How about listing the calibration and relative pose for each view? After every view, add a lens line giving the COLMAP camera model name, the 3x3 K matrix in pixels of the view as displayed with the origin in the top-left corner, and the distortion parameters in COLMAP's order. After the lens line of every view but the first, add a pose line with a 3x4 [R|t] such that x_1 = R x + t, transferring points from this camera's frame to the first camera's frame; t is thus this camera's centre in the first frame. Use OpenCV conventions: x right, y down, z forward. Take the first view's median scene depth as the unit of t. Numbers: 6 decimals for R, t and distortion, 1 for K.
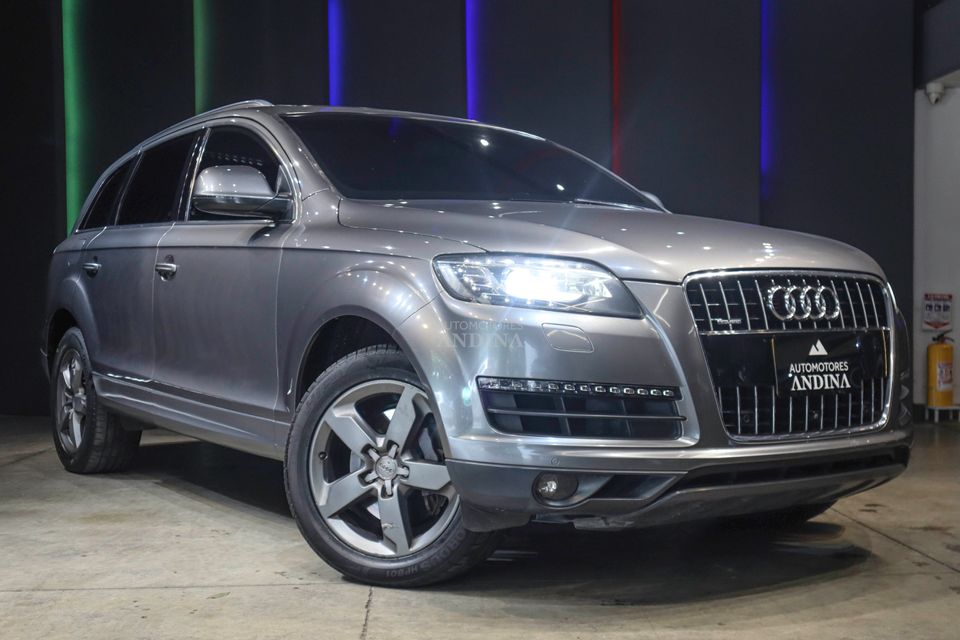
lens RADIAL K [[1217.7, 0, 481.6], [0, 1217.7, 318.2], [0, 0, 1]] dist [0.076008, 0.000000]
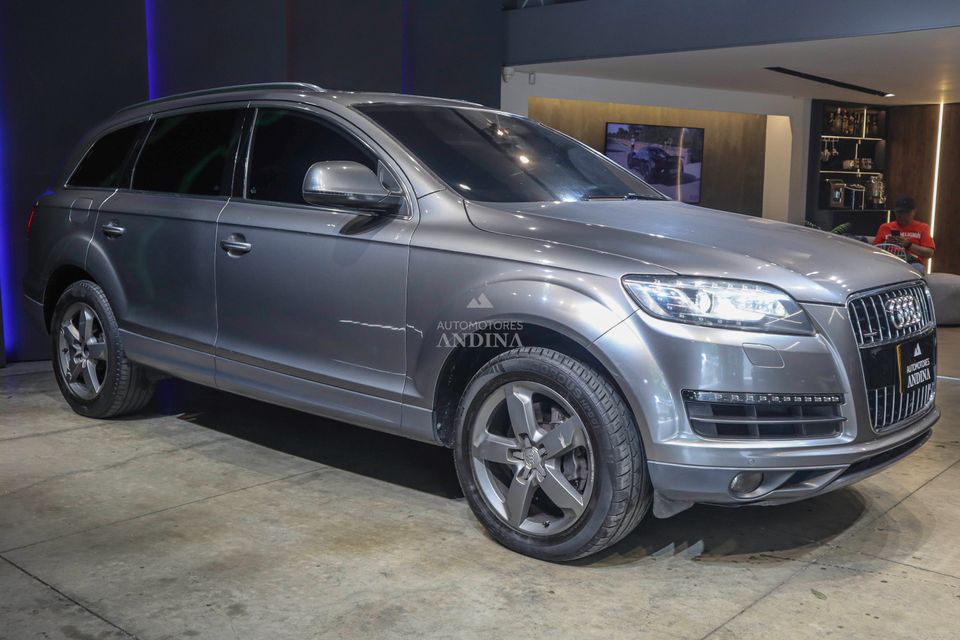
lens RADIAL K [[974.9, 0, 477.9], [0, 974.9, 320.6], [0, 0, 1]] dist [0.040186, 0.000000]
pose [[0.968771, -0.016565, 0.247405, -0.391349], [-0.012015, 0.993458, 0.113564, -0.110796], [-0.247668, -0.112990, 0.962234, 0.177840]]
